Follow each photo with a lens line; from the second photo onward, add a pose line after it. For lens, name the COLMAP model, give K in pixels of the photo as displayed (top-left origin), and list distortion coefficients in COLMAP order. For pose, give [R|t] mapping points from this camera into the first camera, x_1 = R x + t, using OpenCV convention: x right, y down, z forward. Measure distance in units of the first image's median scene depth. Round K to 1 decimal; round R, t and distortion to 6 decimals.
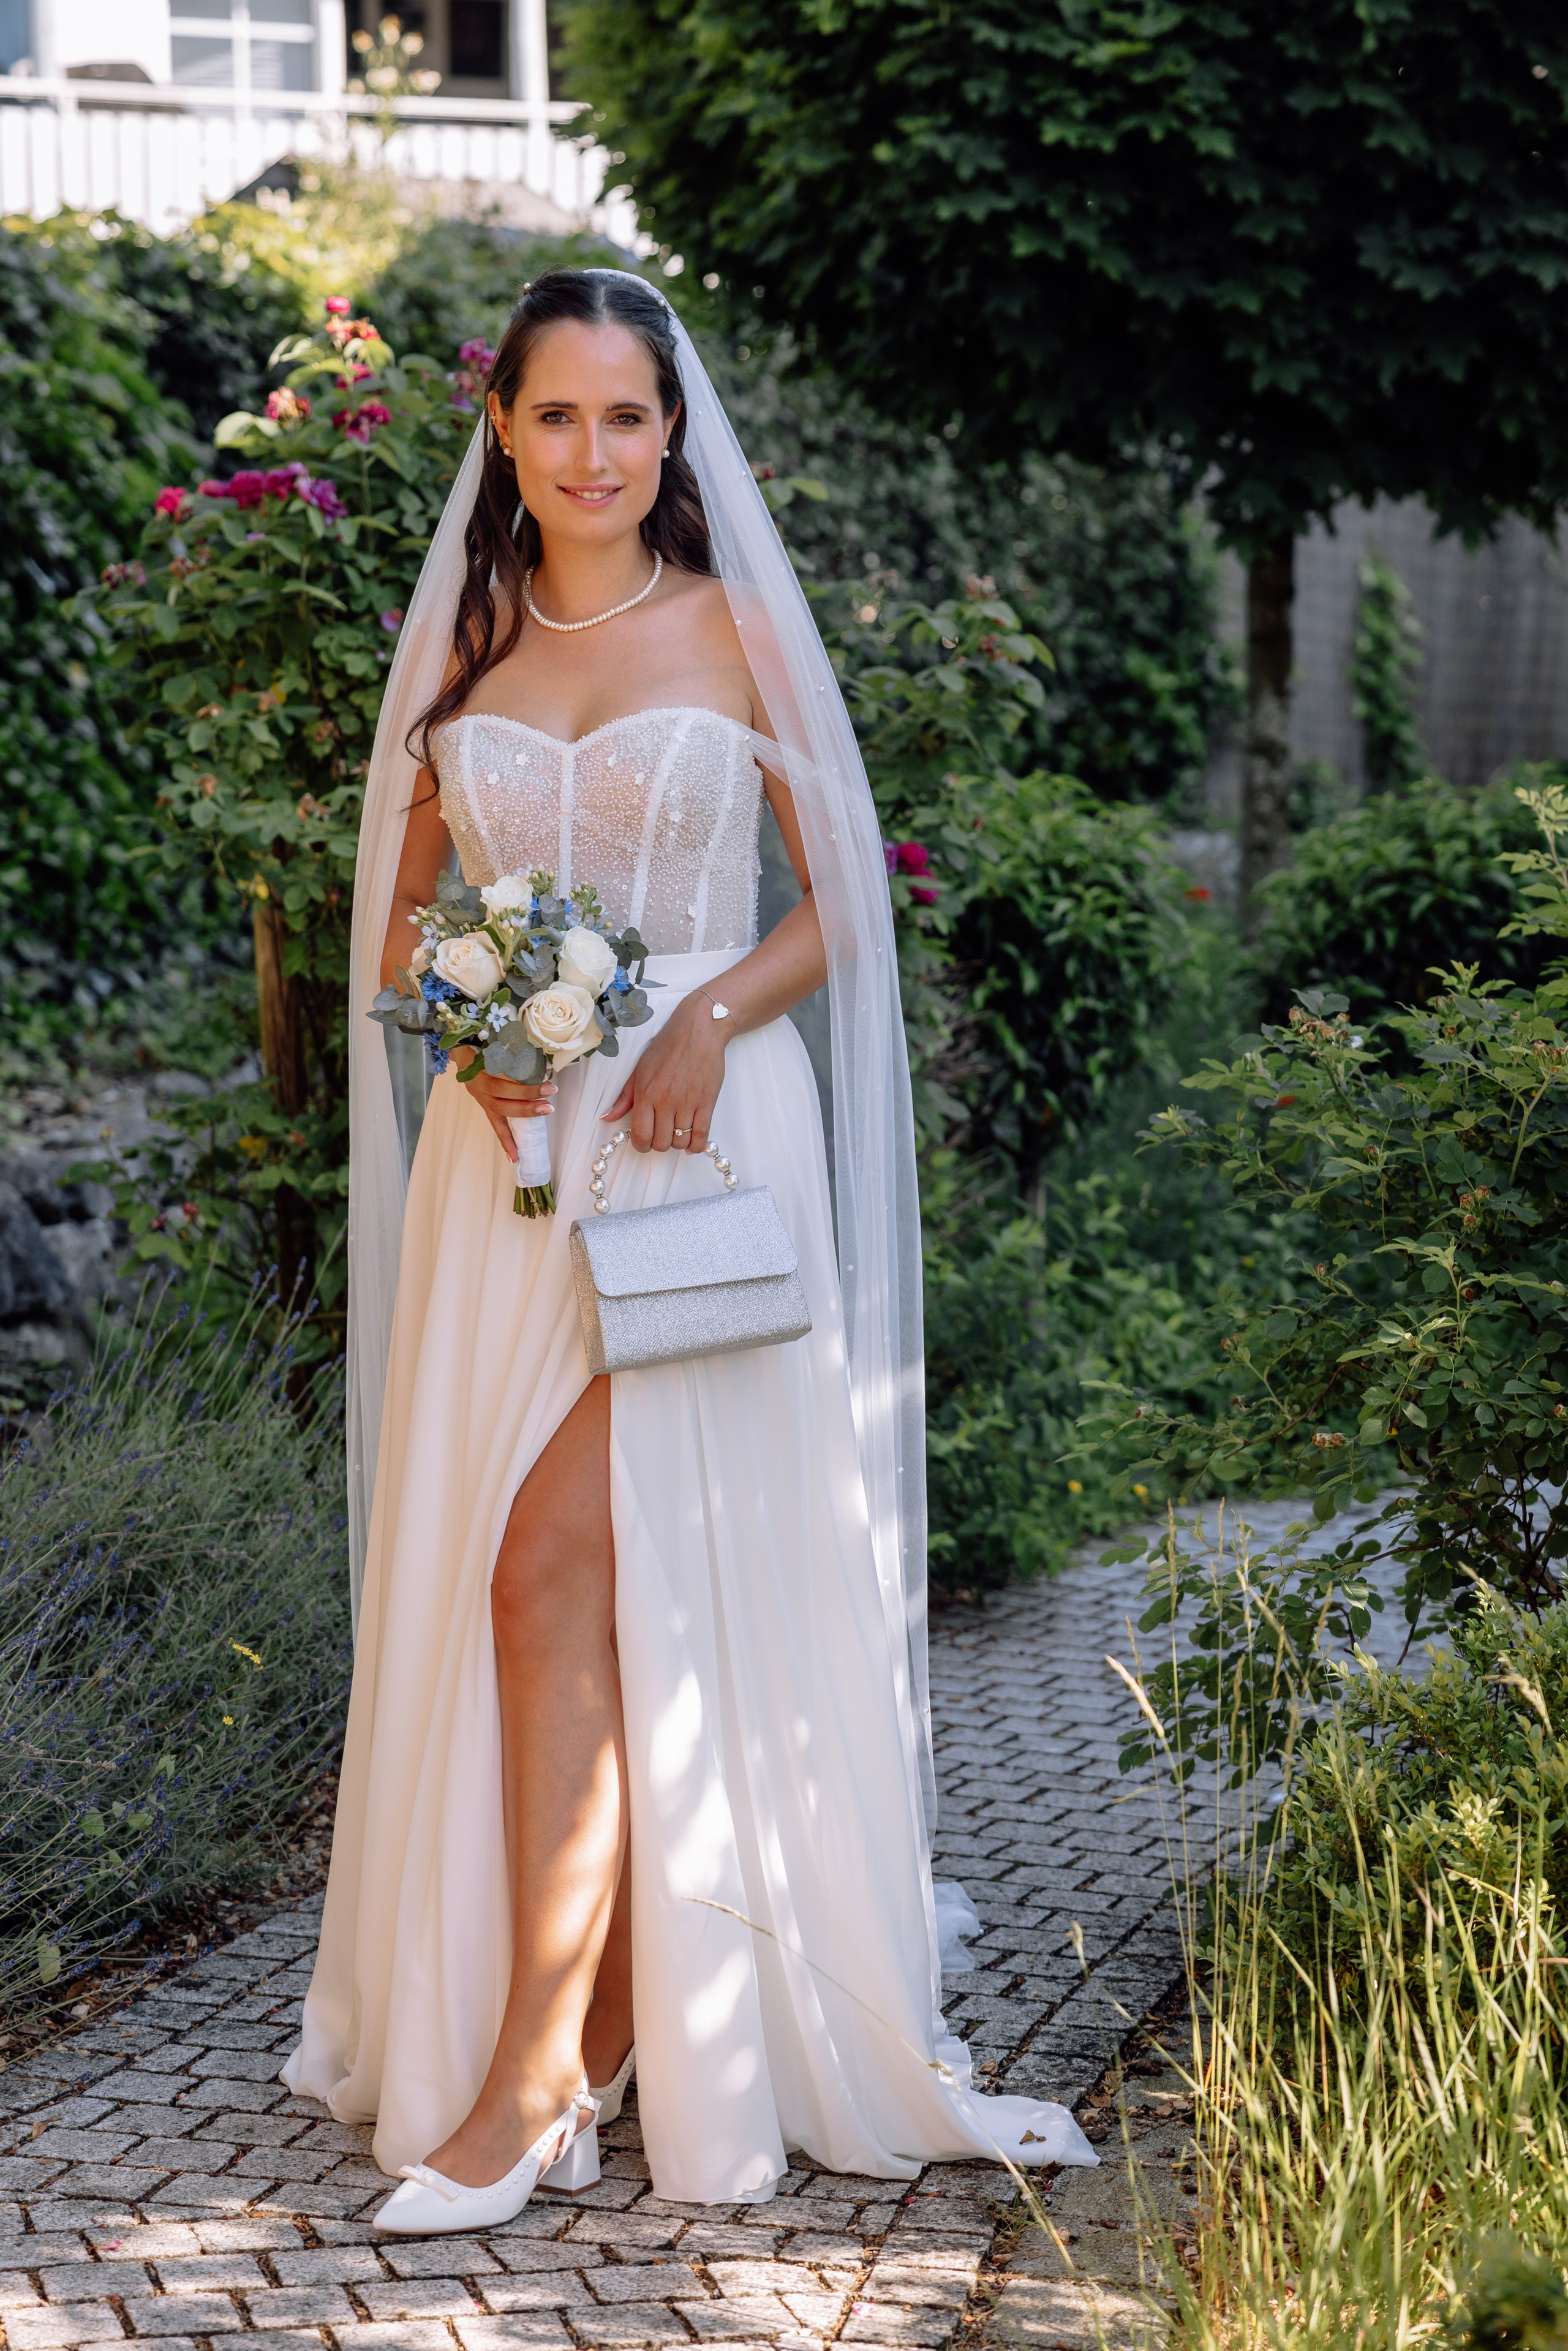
lens RADIAL K [[4628.5, 0, 821.2], [0, 4628.5, 1253.9], [0, 0, 1]] dist [0.040724, 1.681787]
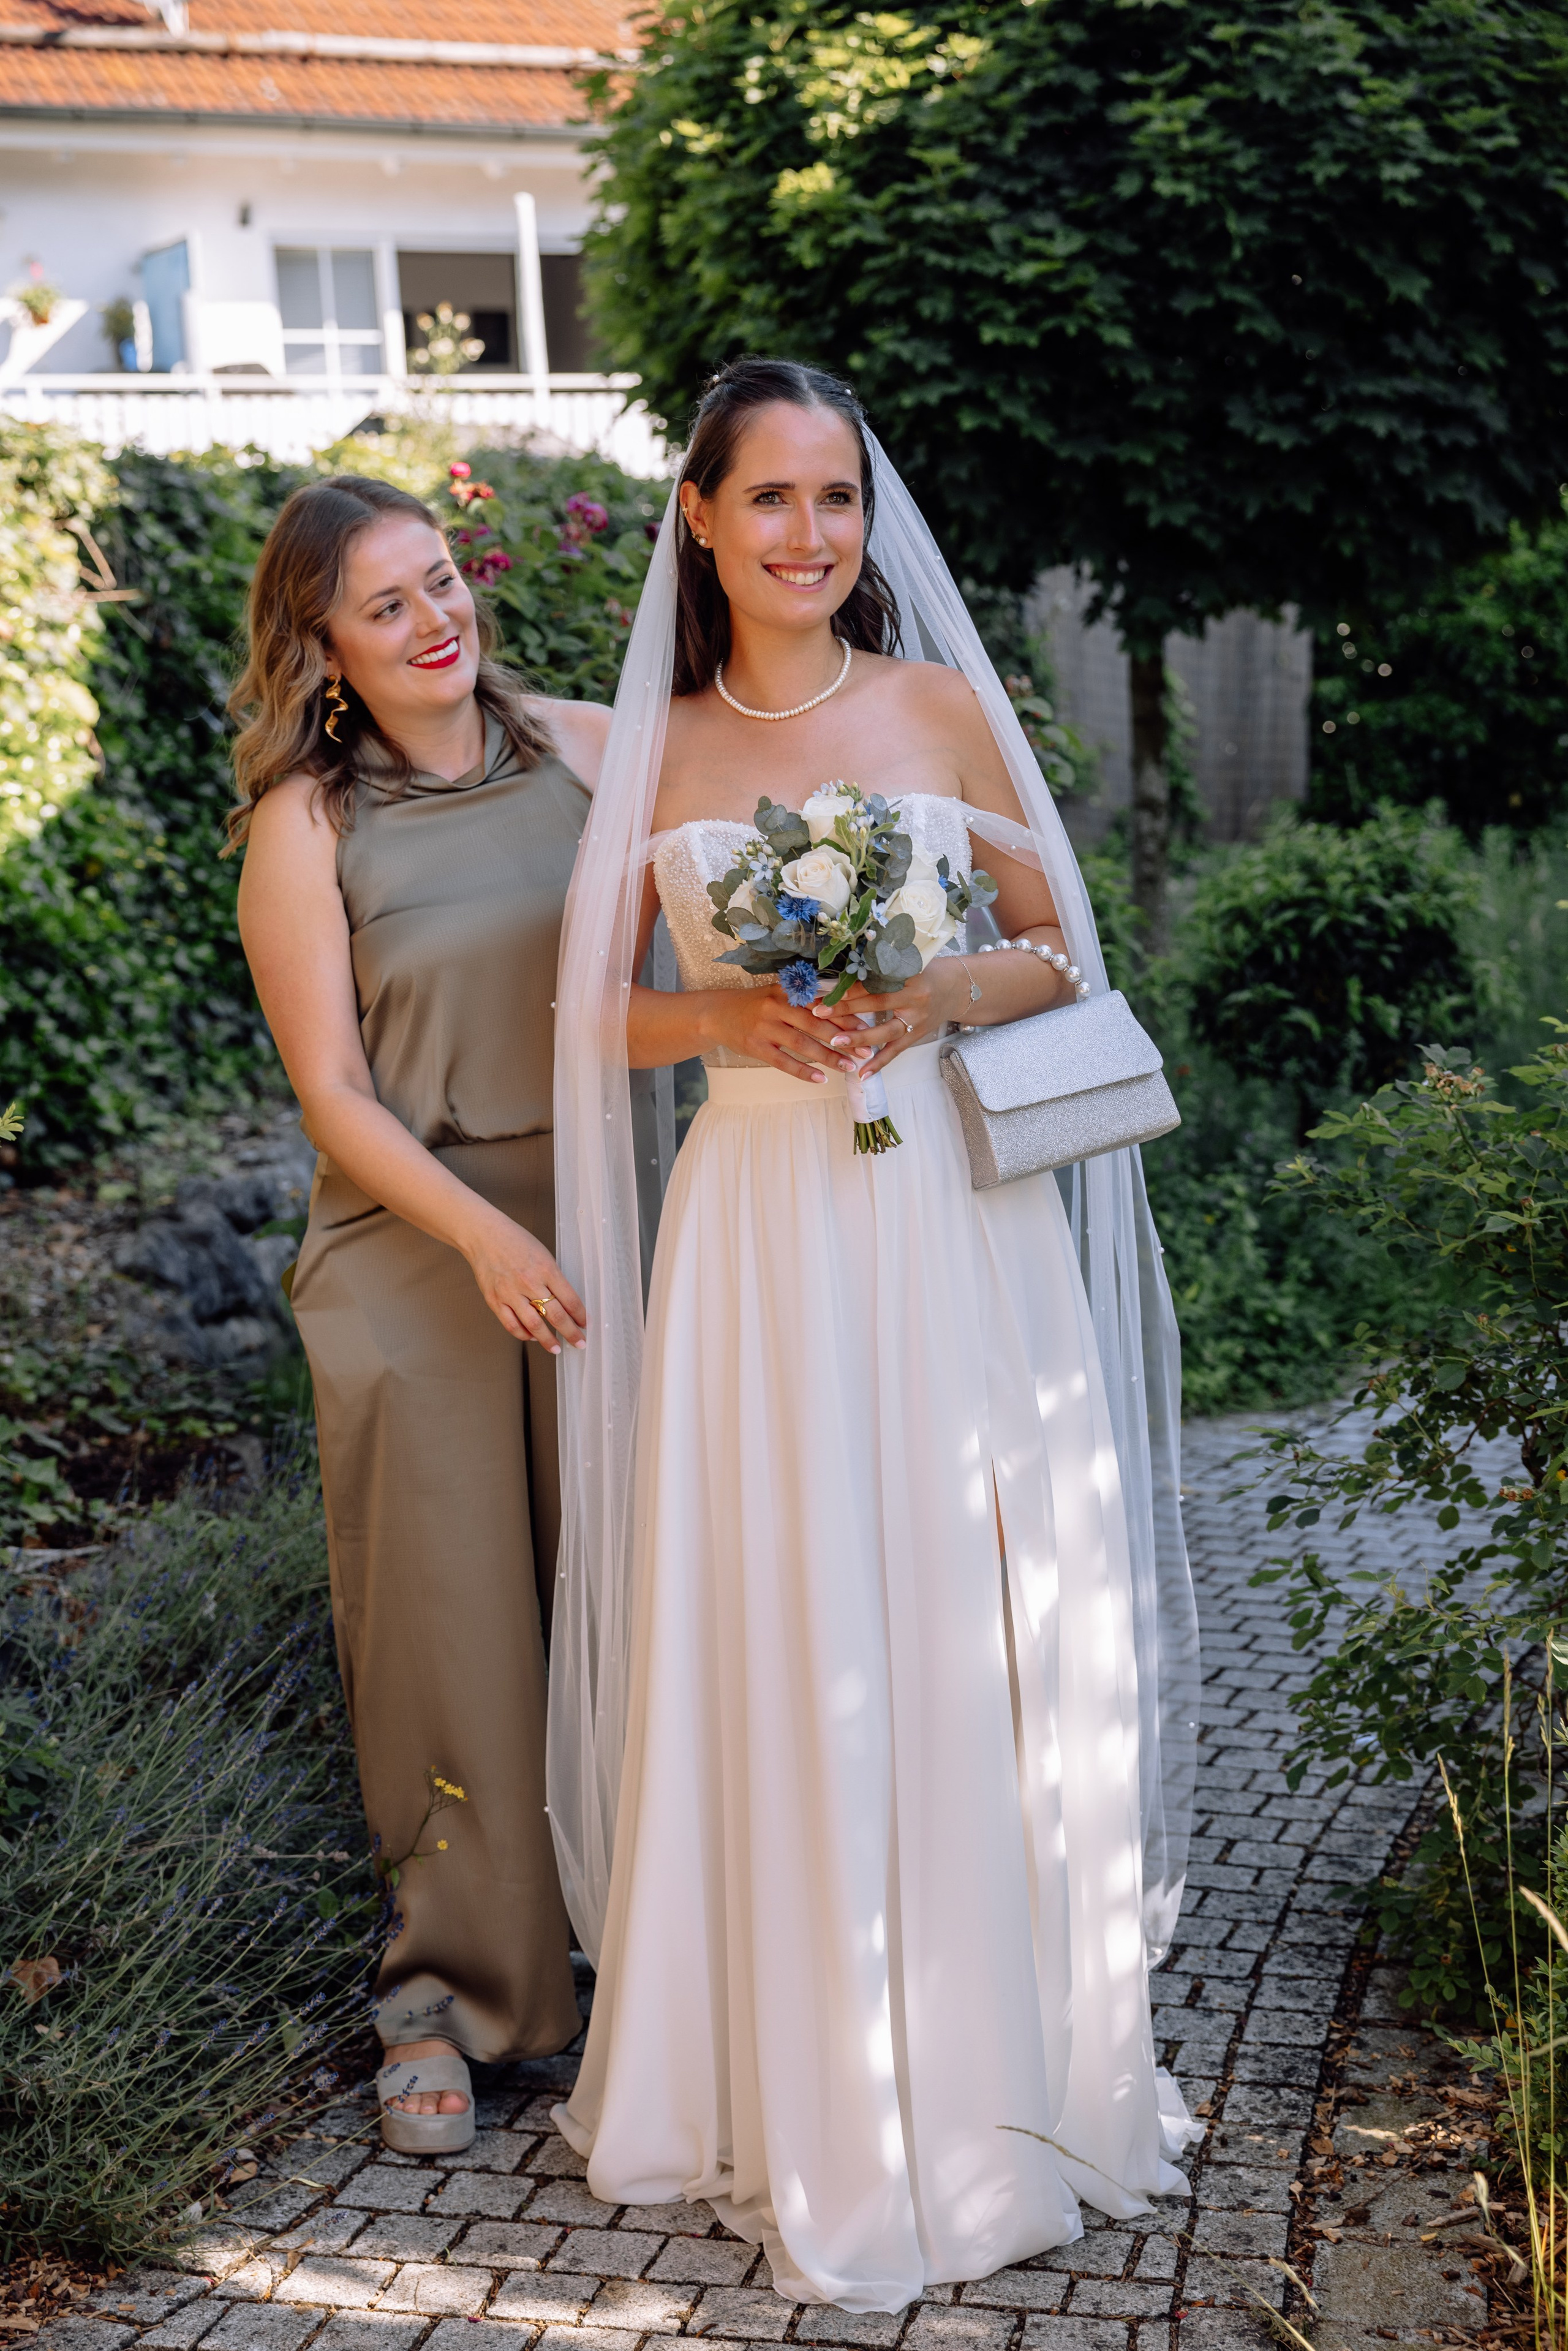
lens RADIAL K [[3071.2, 0, 784.0], [0, 3071.2, 1175.5], [0, 0, 1]] dist [0.038623, 0.375179]
pose [[0.998695, -0.049962, 0.010562, -0.032523], [0.049853, 0.998703, 0.010346, -0.026387], [-0.011065, -0.009806, 0.999891, 0.187351]]
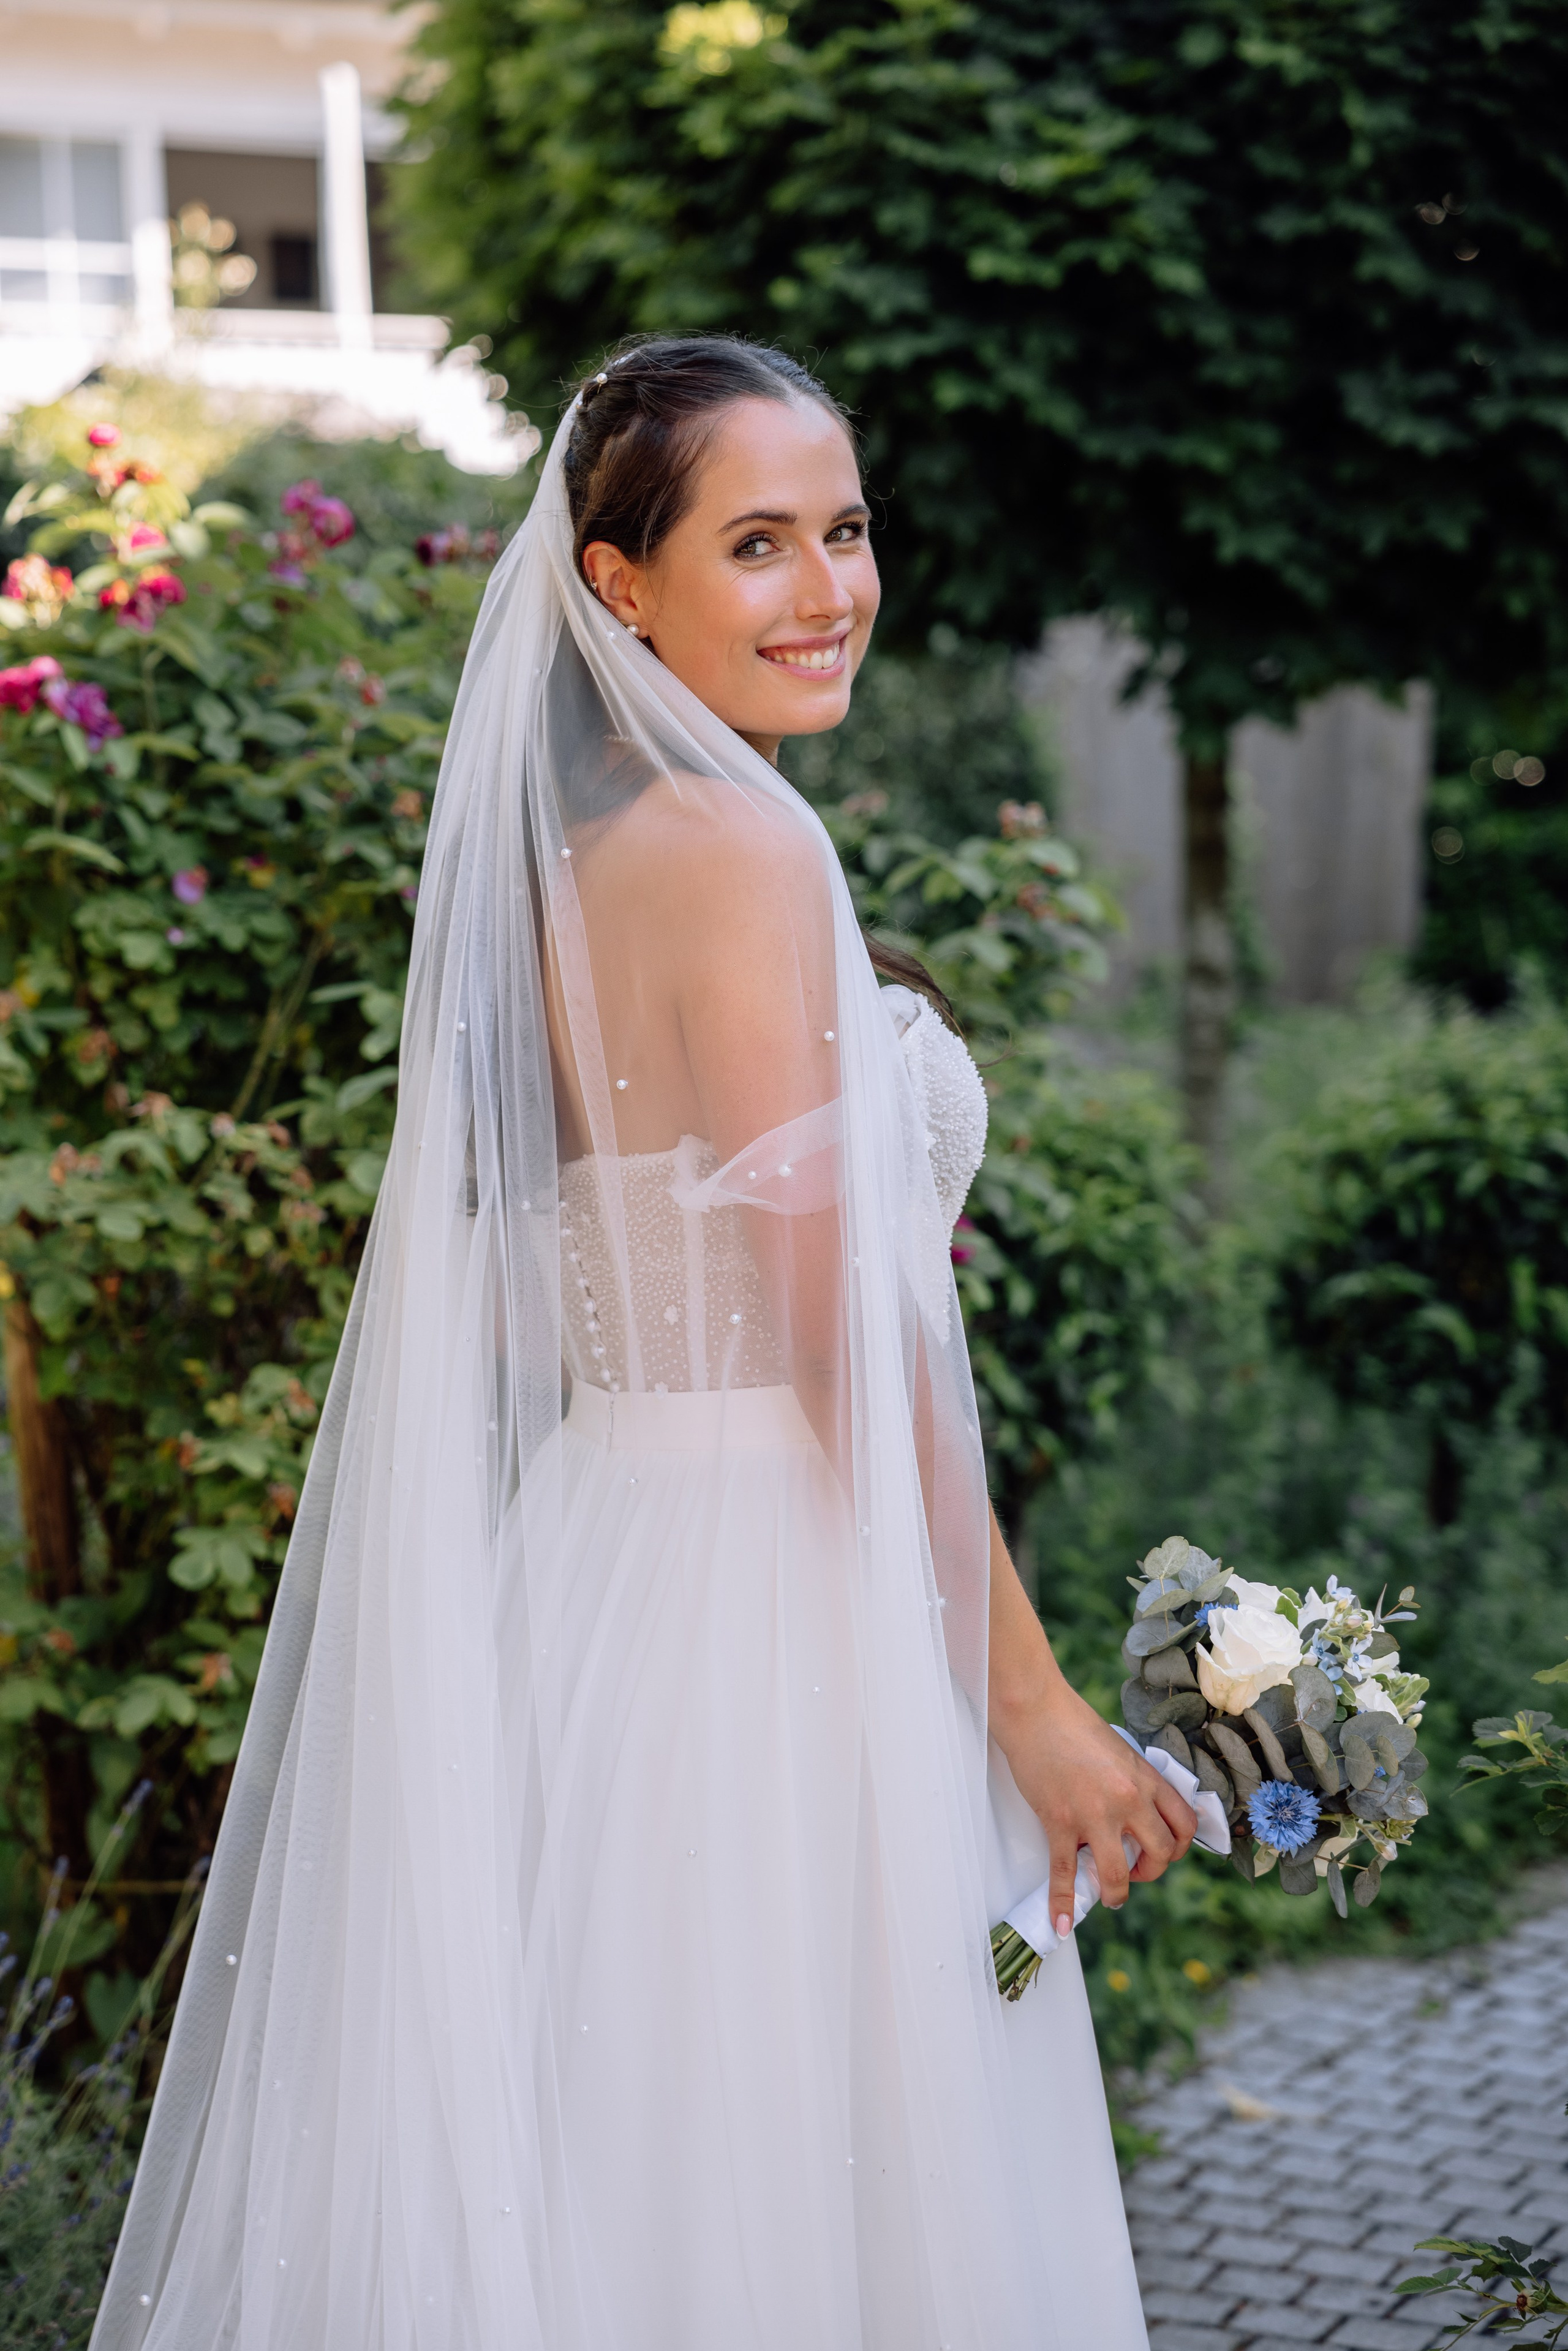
lens RADIAL K [[4202.0, 0, 784.0], [0, 4202.0, 1175.5], [0, 0, 1]] dist [0.228881, -0.233495]
pose [[0.999047, -0.020724, 0.038401, -0.023562], [0.022541, 0.998616, -0.047510, -0.049204], [-0.037364, 0.048330, 0.998132, 0.297392]]
